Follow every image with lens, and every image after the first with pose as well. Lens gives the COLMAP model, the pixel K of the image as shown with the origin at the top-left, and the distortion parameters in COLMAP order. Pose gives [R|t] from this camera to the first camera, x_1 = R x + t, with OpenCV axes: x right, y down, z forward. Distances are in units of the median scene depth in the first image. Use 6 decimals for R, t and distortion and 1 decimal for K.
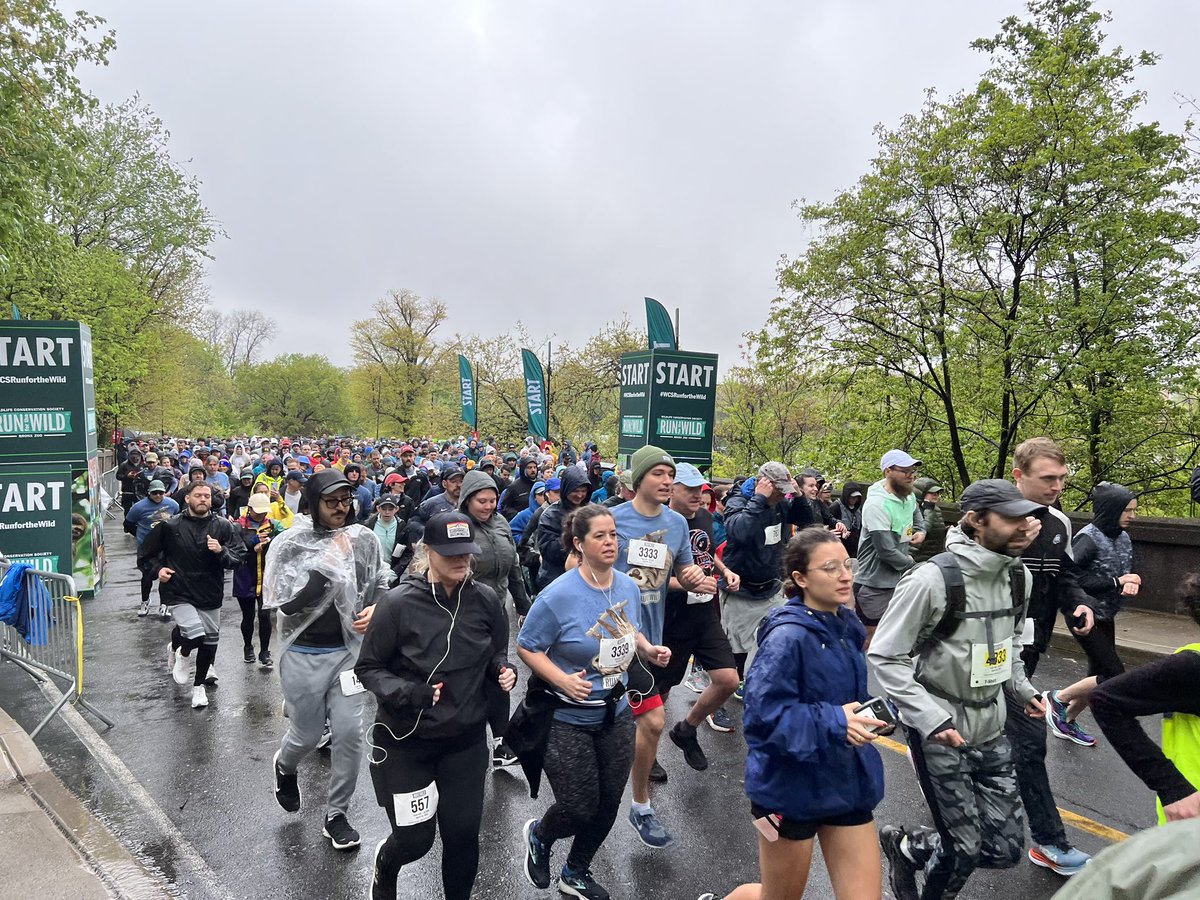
lens RADIAL K [[888.4, 0, 608.8], [0, 888.4, 444.4], [0, 0, 1]] dist [0.029018, 0.001016]
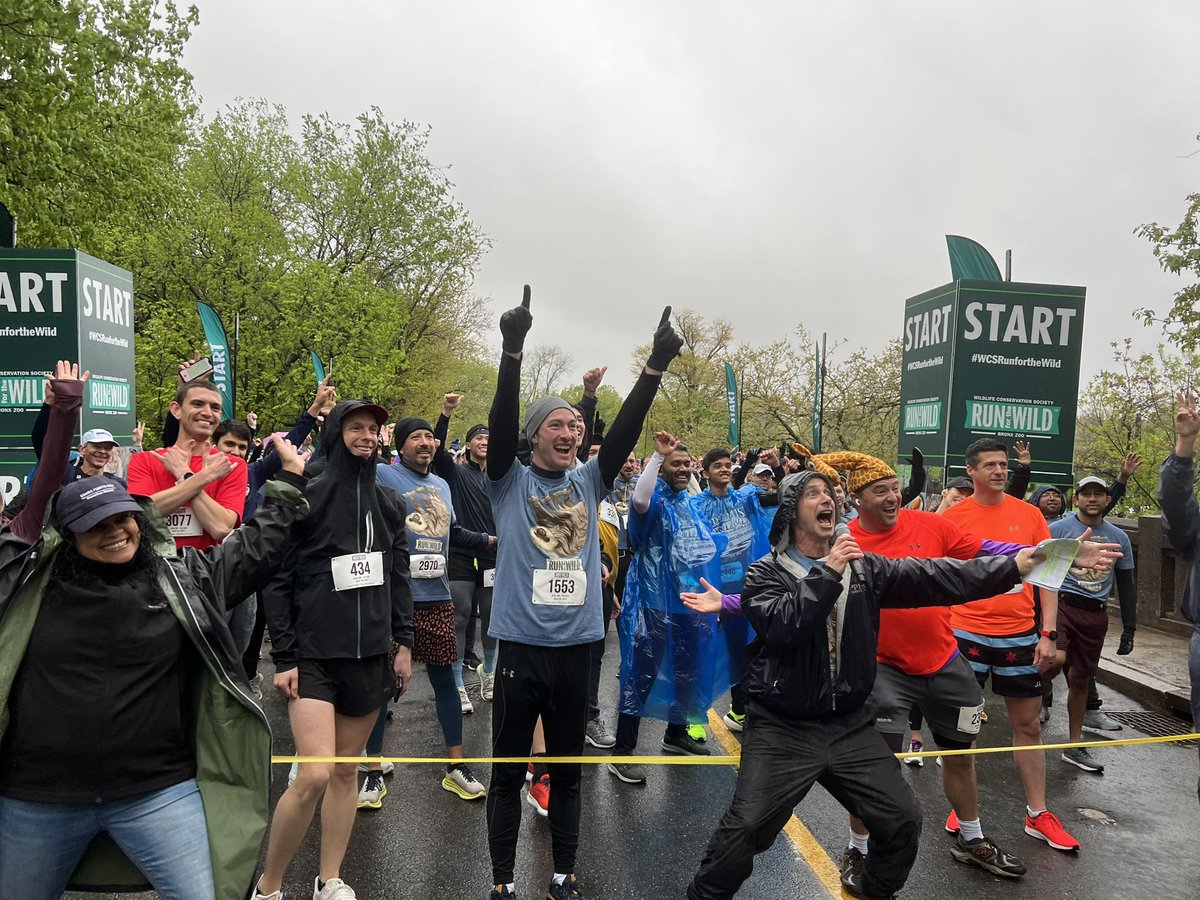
lens RADIAL K [[908.4, 0, 600.0], [0, 908.4, 450.0], [0, 0, 1]] dist [0.029161, -0.001803]
pose [[0.939339, 0.006989, -0.342918, 0.034464], [-0.021128, 0.999073, -0.037514, 0.029626], [0.342338, 0.042484, 0.938616, 0.360756]]
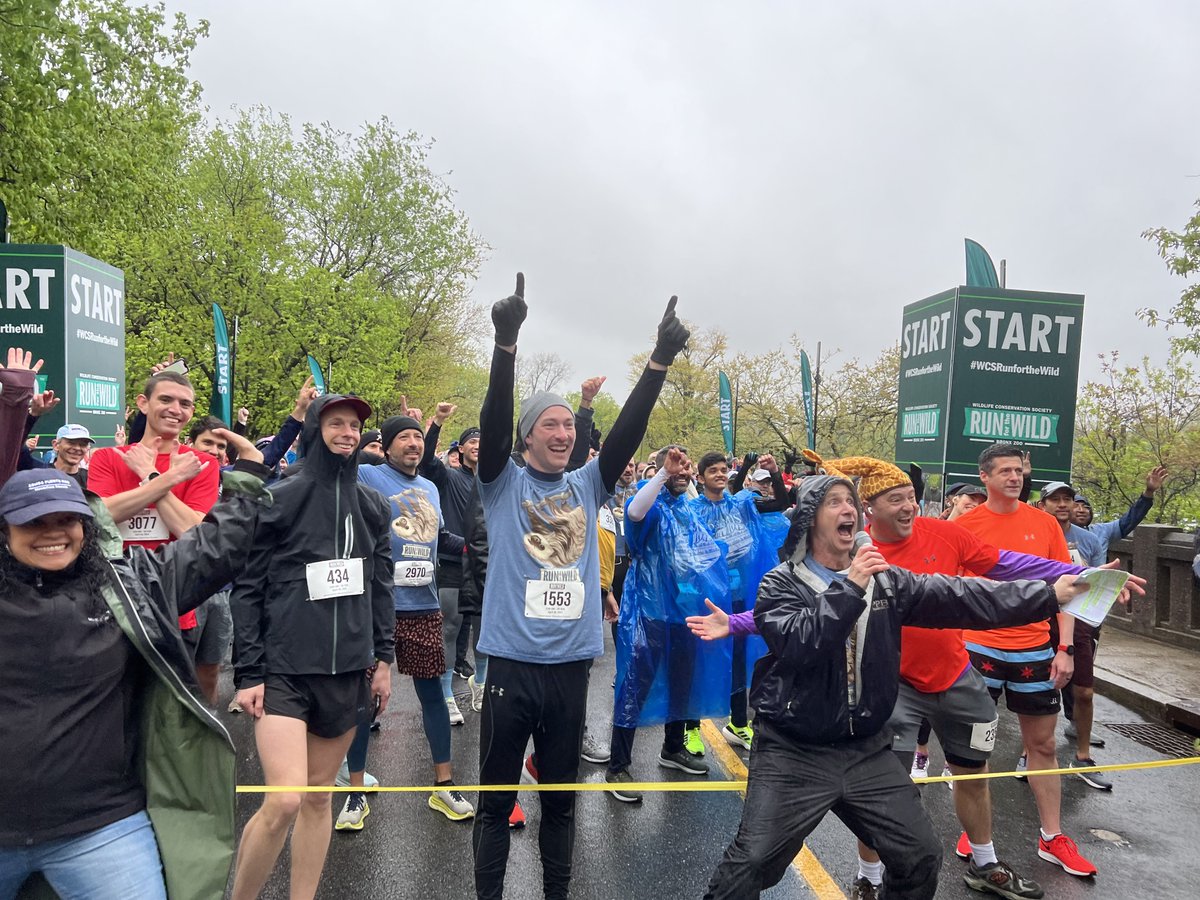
lens RADIAL K [[888.4, 0, 608.8], [0, 888.4, 444.4], [0, 0, 1]] dist [0.029018, 0.001016]
pose [[0.943928, 0.010243, -0.329993, 0.027803], [-0.028674, 0.998285, -0.051033, 0.030031], [0.328905, 0.057634, 0.942603, 0.378152]]
